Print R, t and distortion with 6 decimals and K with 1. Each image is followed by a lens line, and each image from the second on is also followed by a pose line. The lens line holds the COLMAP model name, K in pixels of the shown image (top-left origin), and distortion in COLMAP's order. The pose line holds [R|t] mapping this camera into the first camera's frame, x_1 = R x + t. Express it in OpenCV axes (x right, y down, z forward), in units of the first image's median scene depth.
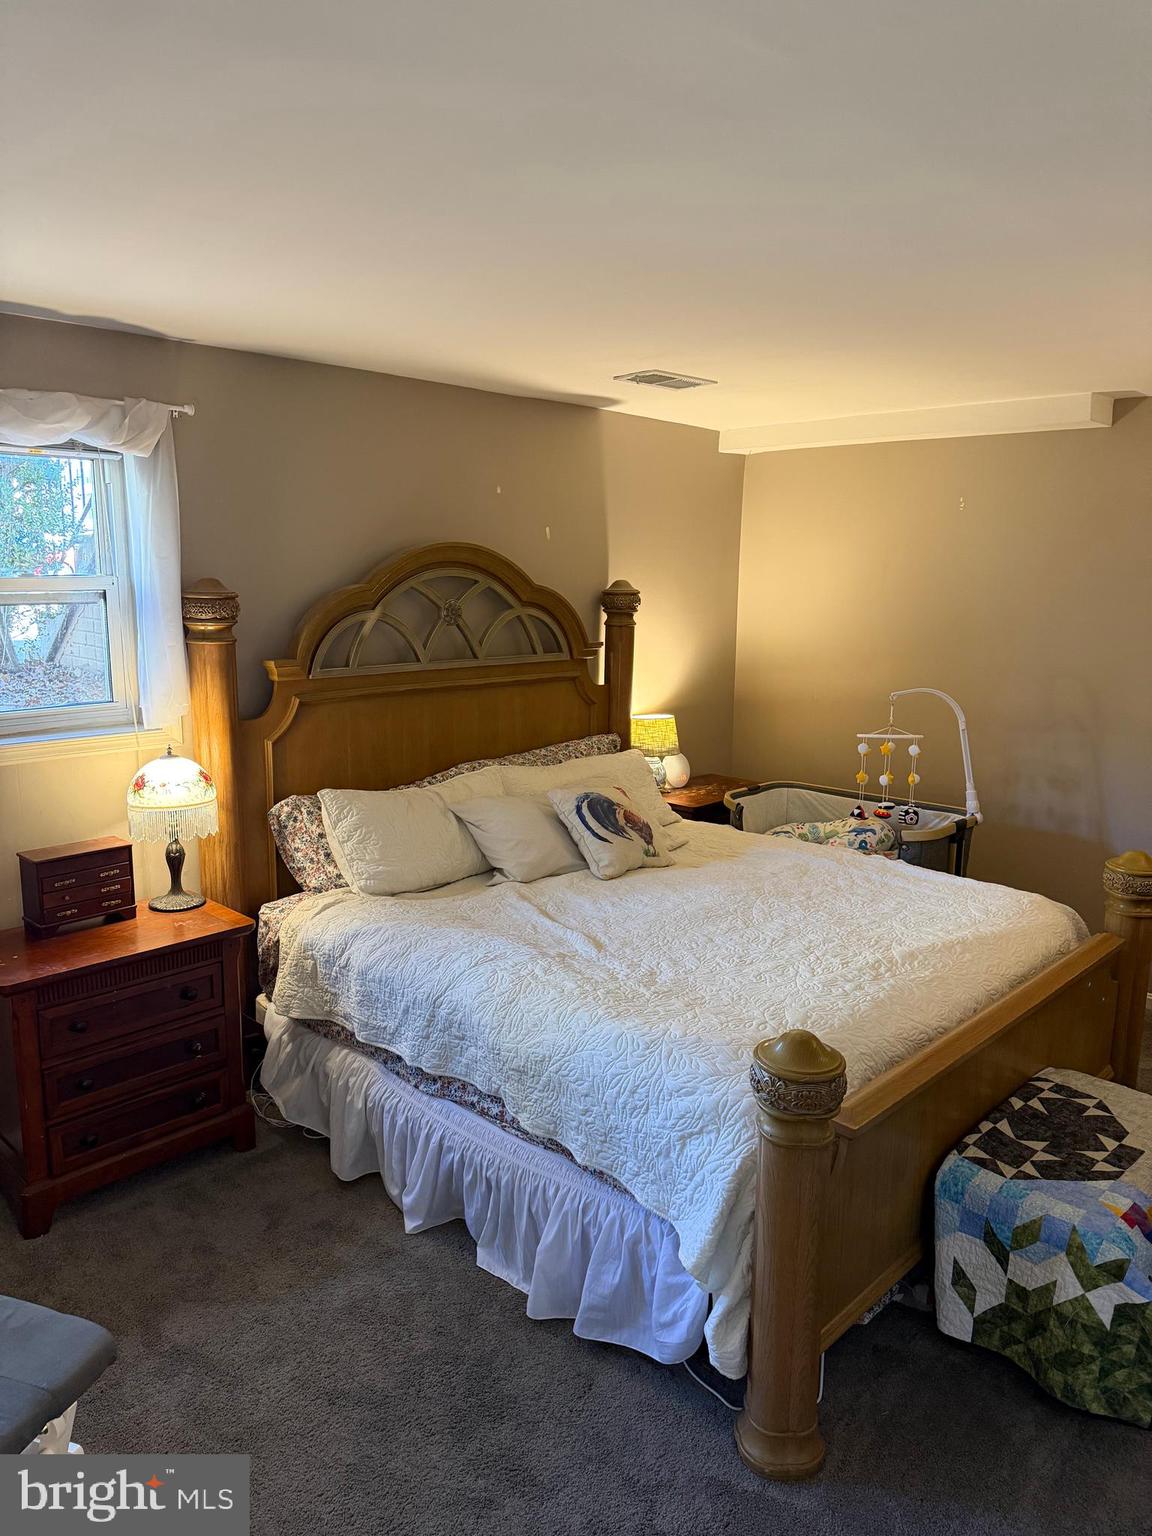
lens RADIAL K [[1079.3, 0, 568.9], [0, 1079.3, 773.8], [0, 0, 1]] dist [0.063176, -0.033216]
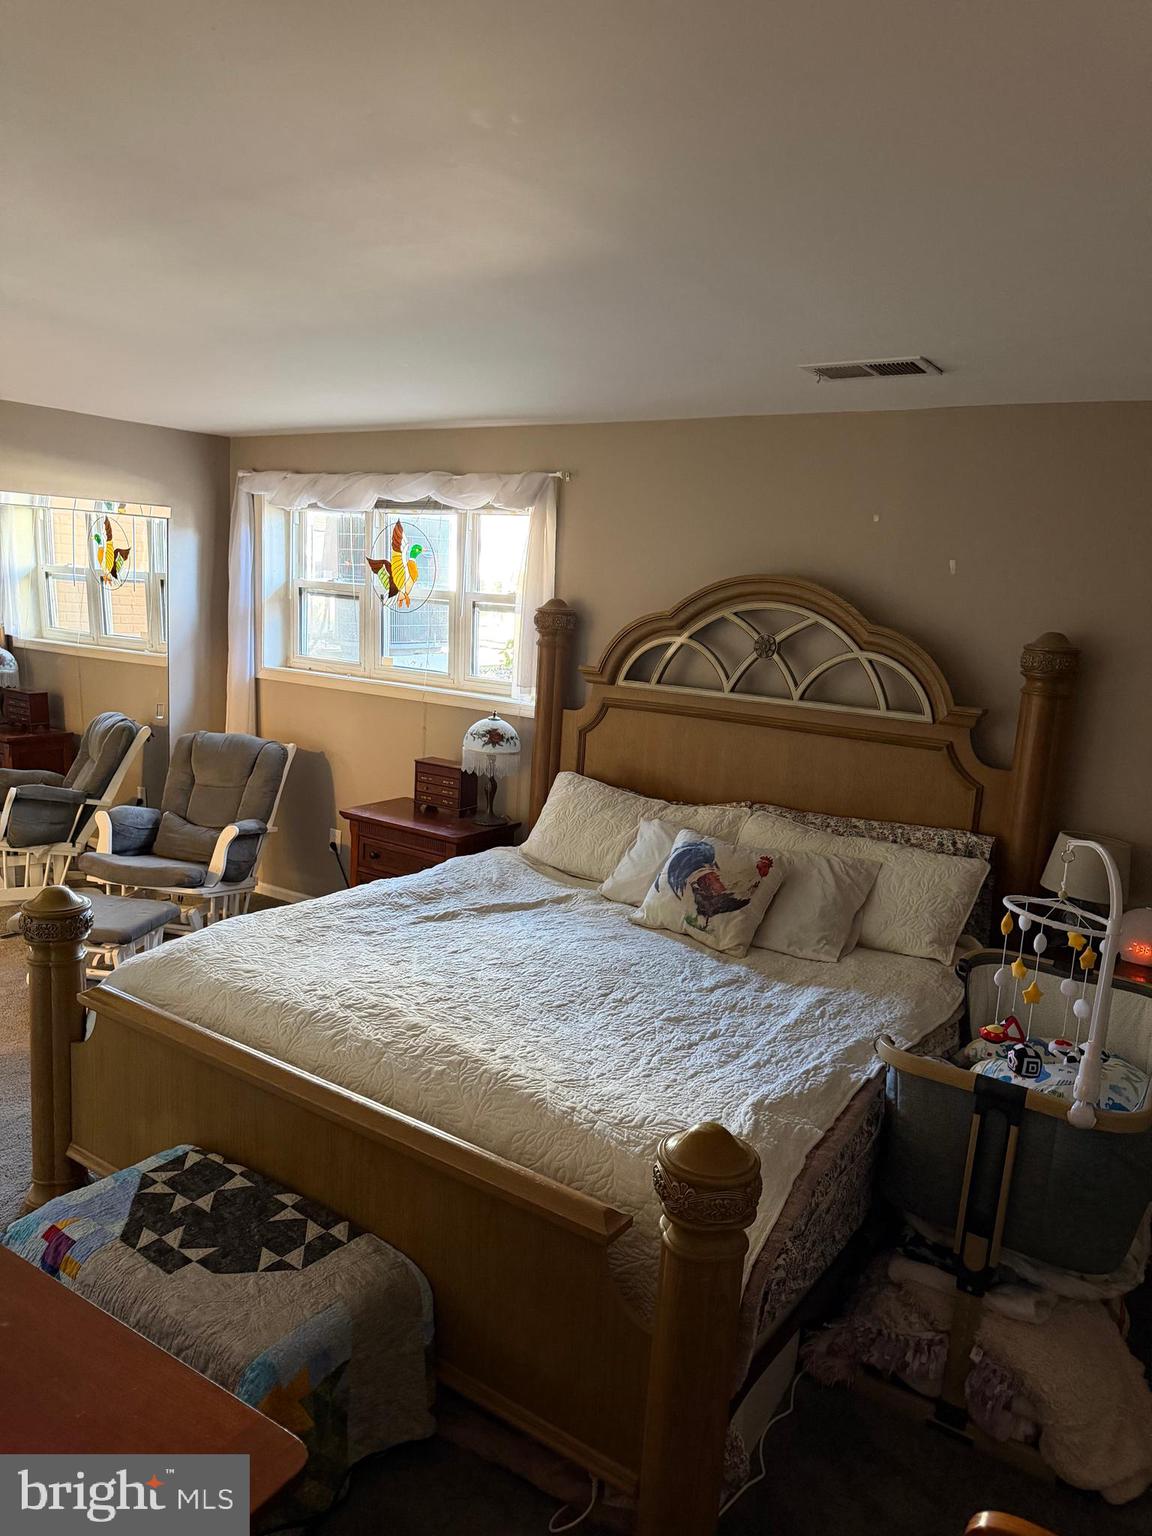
lens RADIAL K [[1079.3, 0, 575.5], [0, 1079.3, 772.4], [0, 0, 1]] dist [0.063176, -0.033216]
pose [[0.150169, 0.165003, -0.974794, 1.206334], [-0.242140, 0.962084, 0.125550, -0.174675], [0.958550, 0.217183, 0.184430, 0.982354]]
